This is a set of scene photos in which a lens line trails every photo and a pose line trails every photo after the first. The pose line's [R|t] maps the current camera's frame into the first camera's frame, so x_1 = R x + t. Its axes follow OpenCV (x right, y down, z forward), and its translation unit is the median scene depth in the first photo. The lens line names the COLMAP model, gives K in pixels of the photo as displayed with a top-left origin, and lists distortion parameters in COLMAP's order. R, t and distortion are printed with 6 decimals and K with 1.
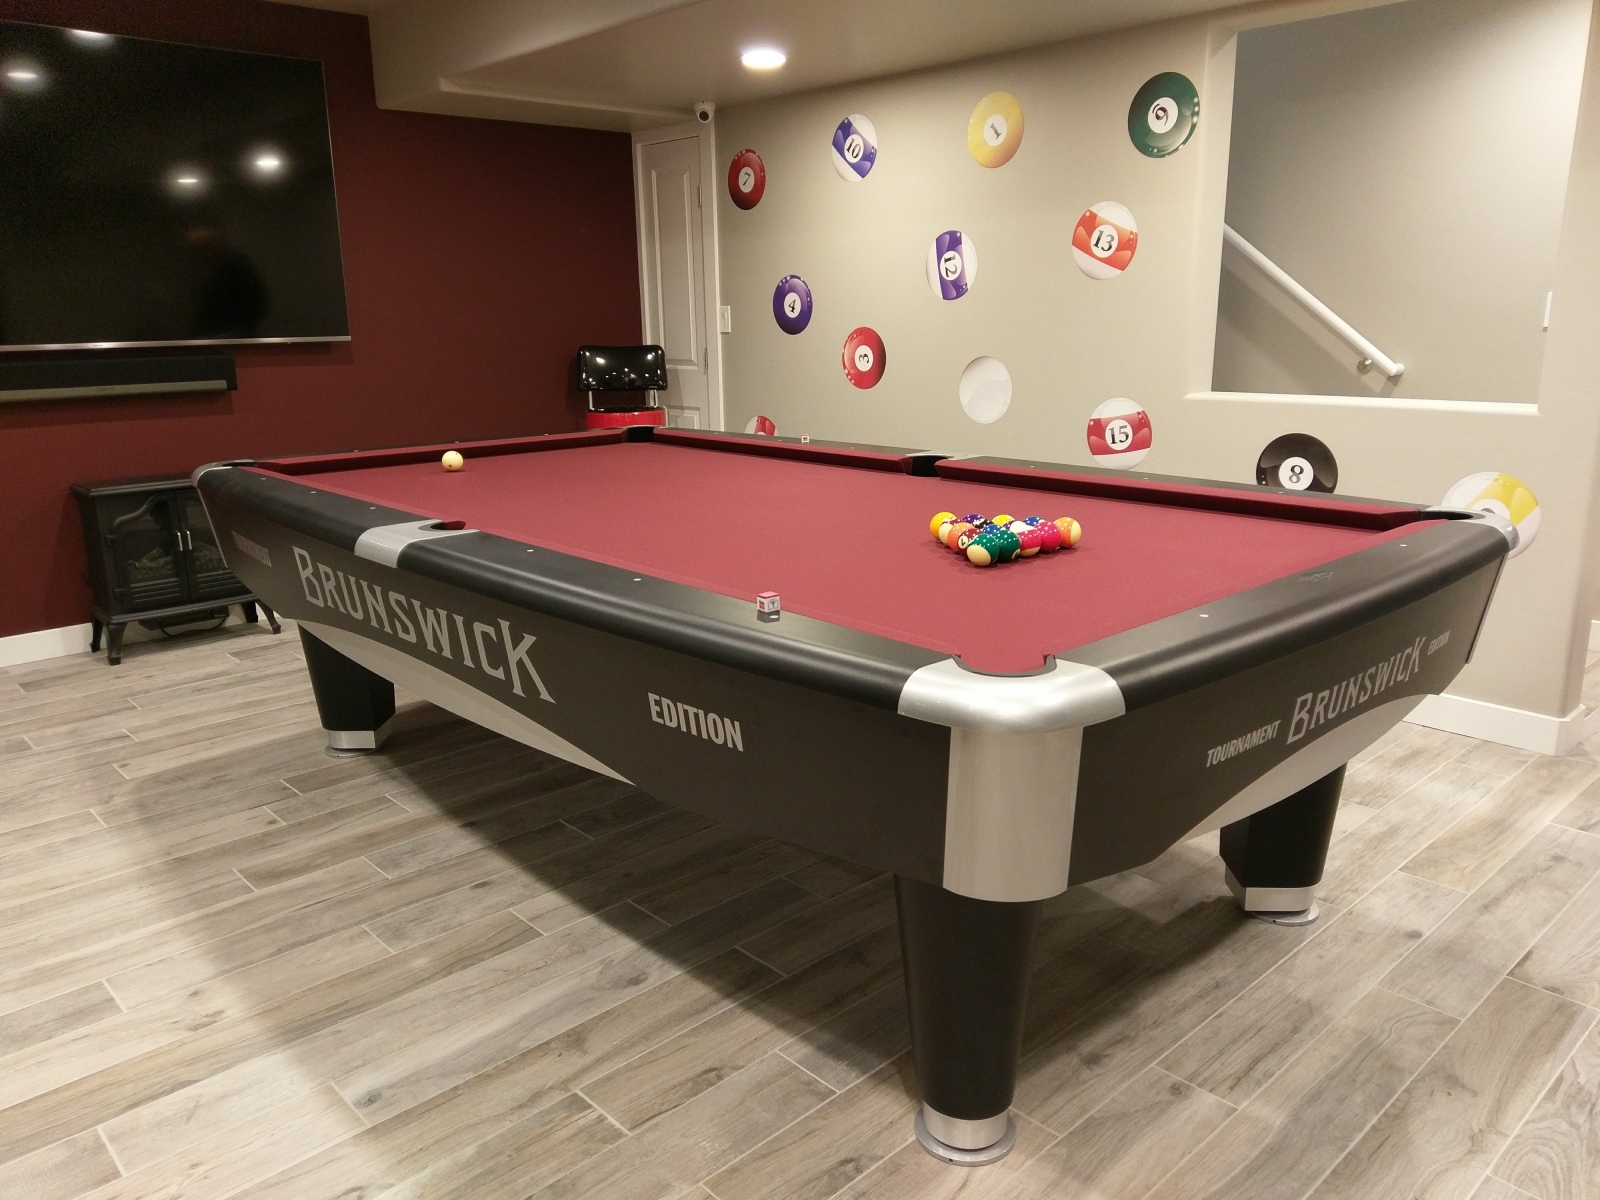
lens RADIAL K [[1177.8, 0, 797.4], [0, 1177.8, 612.0], [0, 0, 1]] dist [0.047896, -0.047056]
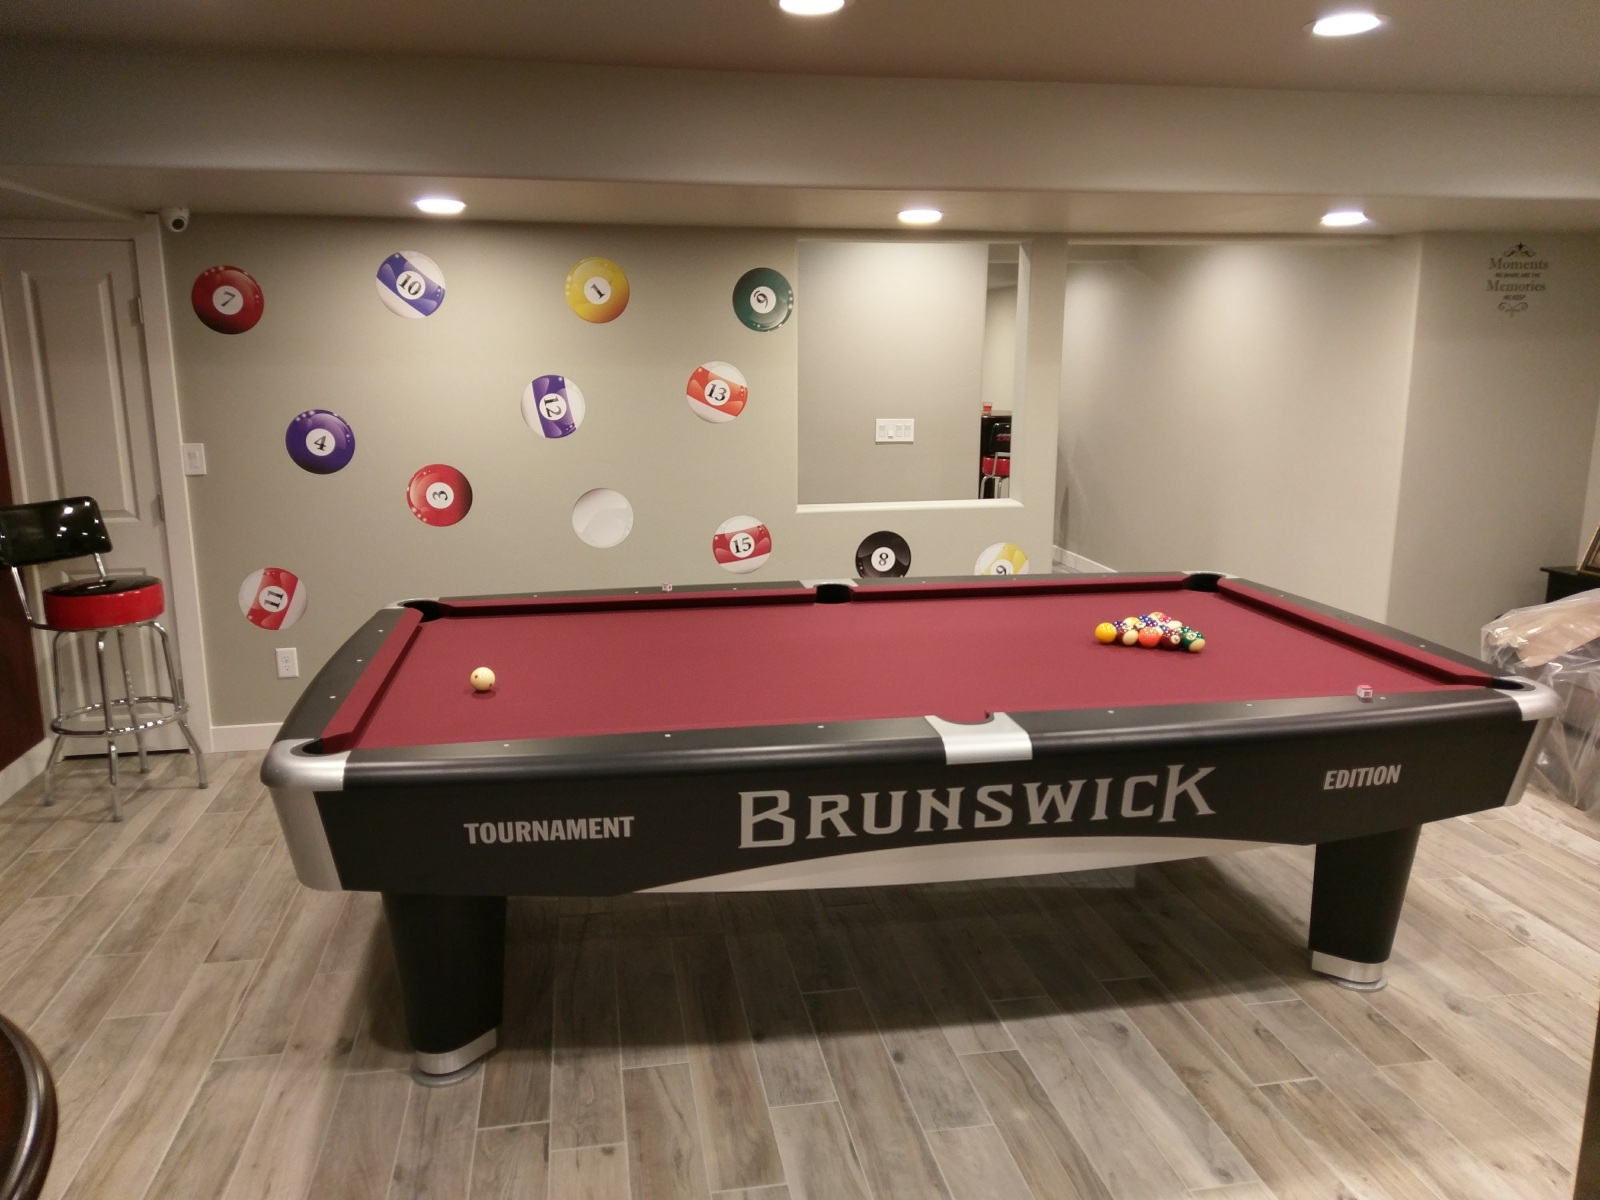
lens RADIAL K [[1177.8, 0, 796.4], [0, 1177.8, 584.7], [0, 0, 1]] dist [0.047896, -0.047056]
pose [[0.539199, -0.152433, 0.828269, -0.726389], [0.201499, 0.978269, 0.048864, -0.160168], [-0.817718, 0.140548, 0.558197, 0.280156]]
